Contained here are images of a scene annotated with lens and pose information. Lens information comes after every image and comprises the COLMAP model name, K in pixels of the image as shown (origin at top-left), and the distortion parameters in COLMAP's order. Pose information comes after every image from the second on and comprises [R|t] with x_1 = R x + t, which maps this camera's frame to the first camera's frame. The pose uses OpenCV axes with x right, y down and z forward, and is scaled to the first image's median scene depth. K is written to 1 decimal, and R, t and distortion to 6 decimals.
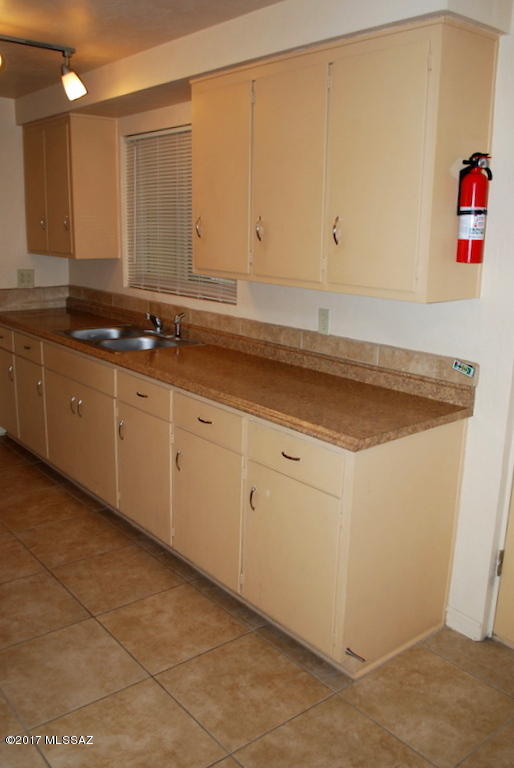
lens RADIAL K [[654.1, 0, 225.3], [0, 654.1, 386.1], [0, 0, 1]] dist [-0.090038, 0.012130]
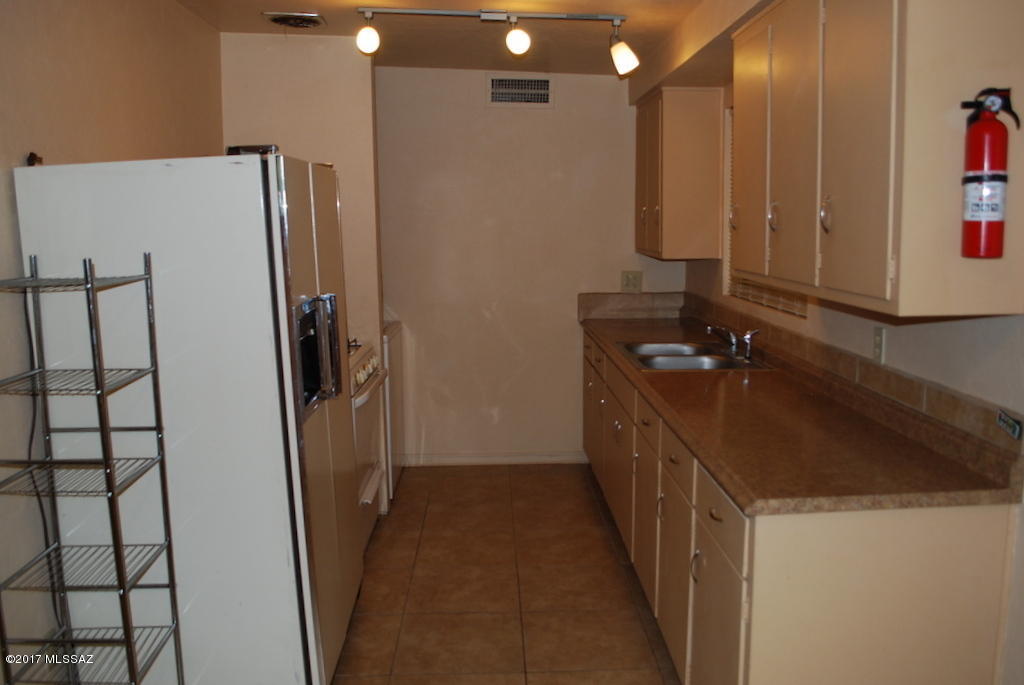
lens RADIAL K [[838.1, 0, 512.0], [0, 838.1, 342.5], [0, 0, 1]] dist [-0.084755, 0.010701]
pose [[0.805545, 0.060699, -0.589417, 0.384638], [-0.121084, 0.990611, -0.063469, 0.001619], [0.580030, 0.122496, 0.805332, 0.065507]]
